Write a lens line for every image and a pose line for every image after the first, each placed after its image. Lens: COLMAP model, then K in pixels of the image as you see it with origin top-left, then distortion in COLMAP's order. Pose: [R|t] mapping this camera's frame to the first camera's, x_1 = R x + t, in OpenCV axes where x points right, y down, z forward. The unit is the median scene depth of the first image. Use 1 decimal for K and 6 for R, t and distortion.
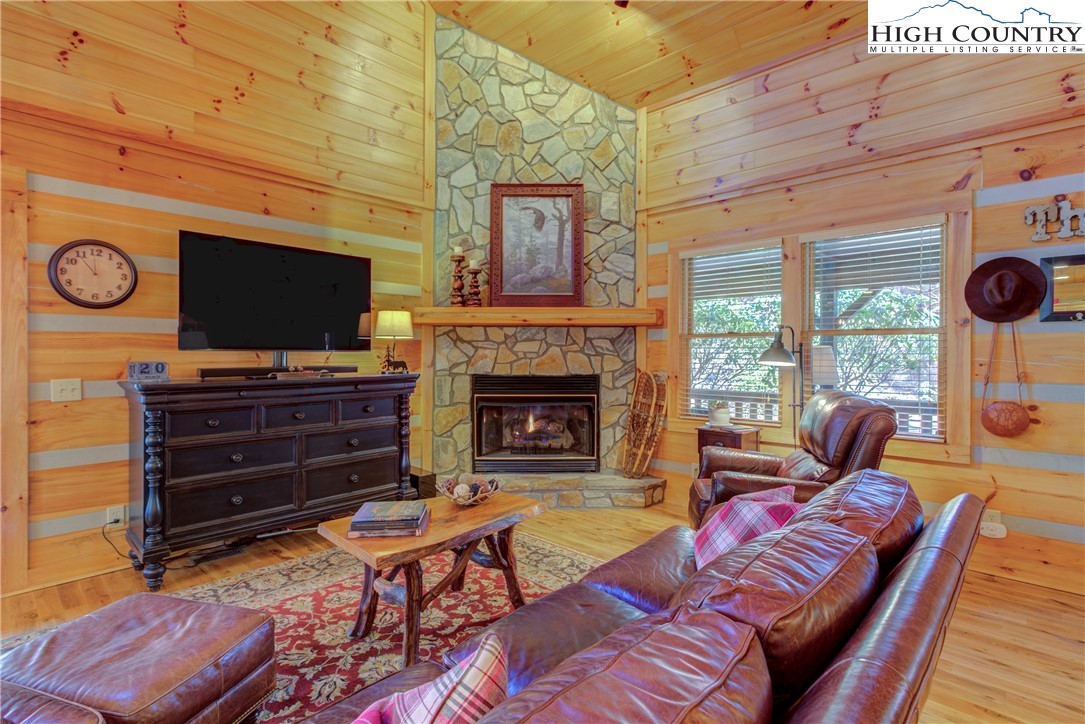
lens RADIAL K [[535.0, 0, 526.2], [0, 535.0, 353.3], [0, 0, 1]] dist [0.002291, 0.001516]
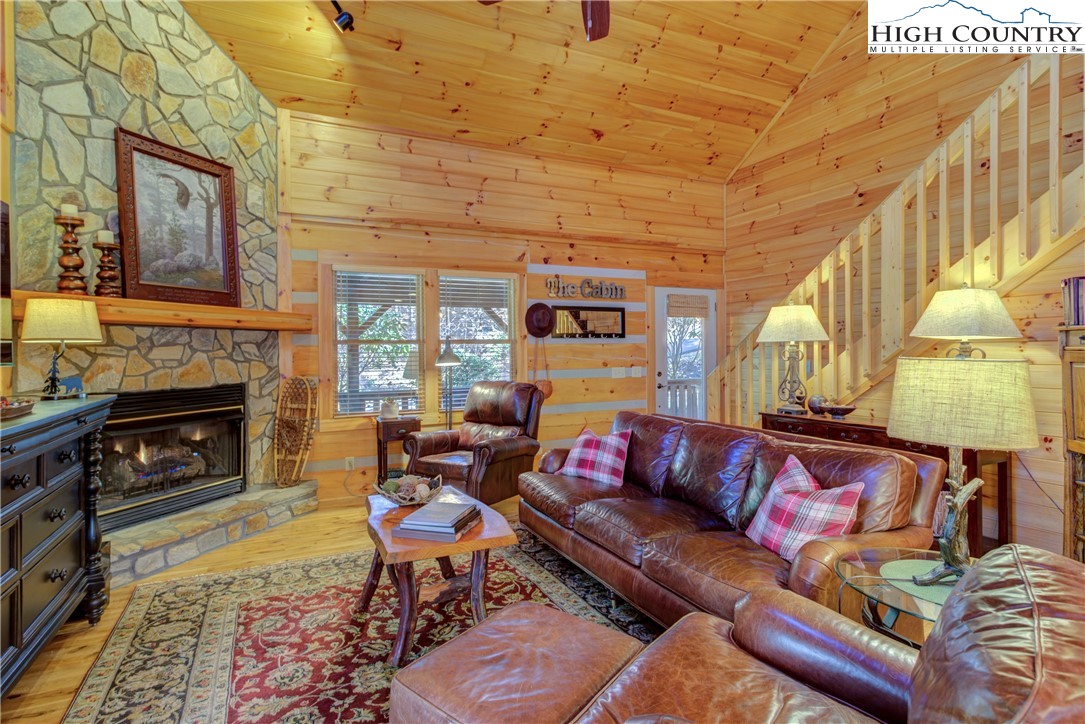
lens RADIAL K [[543.9, 0, 547.7], [0, 543.9, 346.6], [0, 0, 1]] dist [0.014492, 0.000891]
pose [[0.348558, 0.000467, 0.937287, -0.555041], [0.011863, 0.999918, -0.004909, -0.011211], [-0.937212, 0.012830, 0.348524, 0.202067]]
